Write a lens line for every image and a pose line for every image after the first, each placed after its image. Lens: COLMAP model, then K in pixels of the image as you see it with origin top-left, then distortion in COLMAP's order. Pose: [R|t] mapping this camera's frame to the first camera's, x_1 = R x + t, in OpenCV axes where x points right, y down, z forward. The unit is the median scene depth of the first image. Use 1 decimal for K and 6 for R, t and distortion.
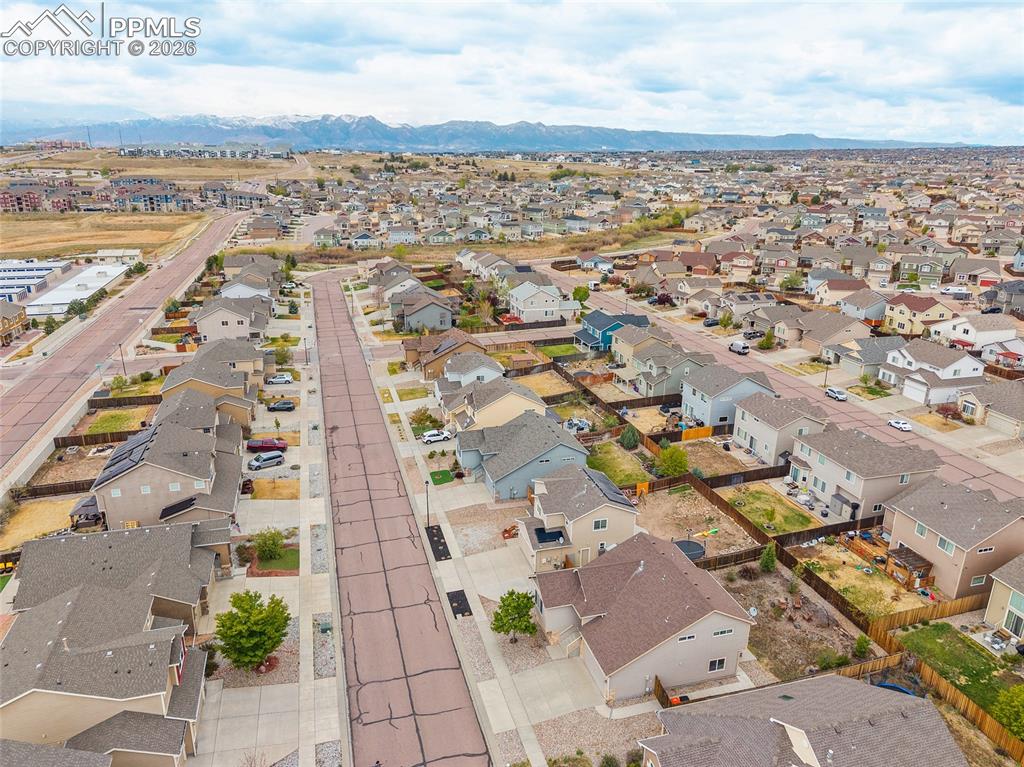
lens RADIAL K [[718.9, 0, 512.1], [0, 718.9, 371.2], [0, 0, 1]] dist [0.025209, -0.032181]
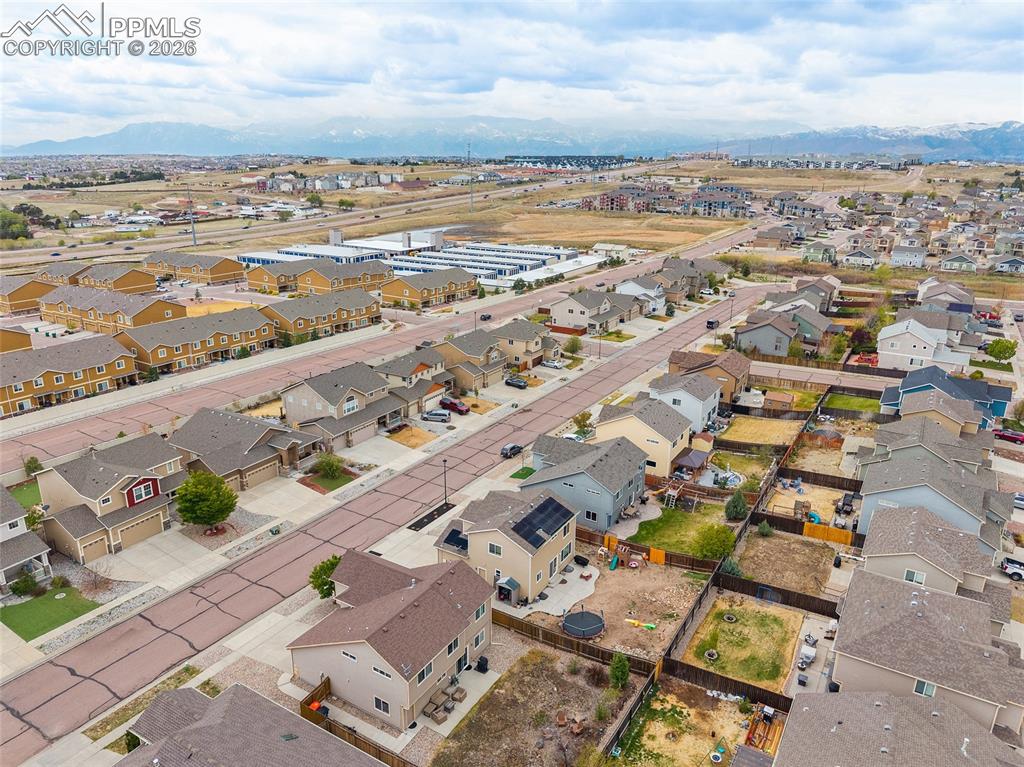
lens RADIAL K [[709.2, 0, 512.0], [0, 709.2, 383.5], [0, 0, 1]] dist [0.013899, -0.018134]
pose [[0.679014, 0.221758, -0.699831, 0.523334], [-0.217961, 0.971198, 0.096269, -0.064147], [0.701023, 0.087168, 0.707791, 0.244869]]
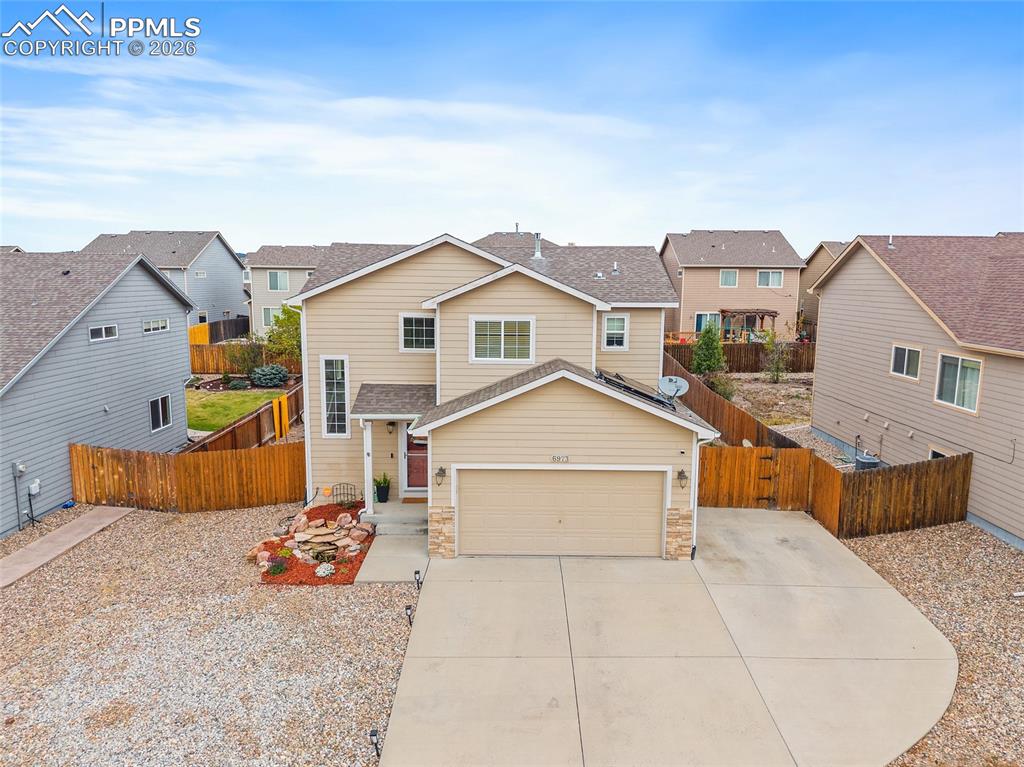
lens RADIAL K [[706.4, 0, 512.1], [0, 706.4, 380.5], [0, 0, 1]] dist [0.005075, 0.000923]
pose [[0.275925, -0.152102, 0.949068, -0.128474], [0.282386, 0.956654, 0.071219, 0.140527], [-0.918762, 0.248352, 0.306916, 0.687353]]
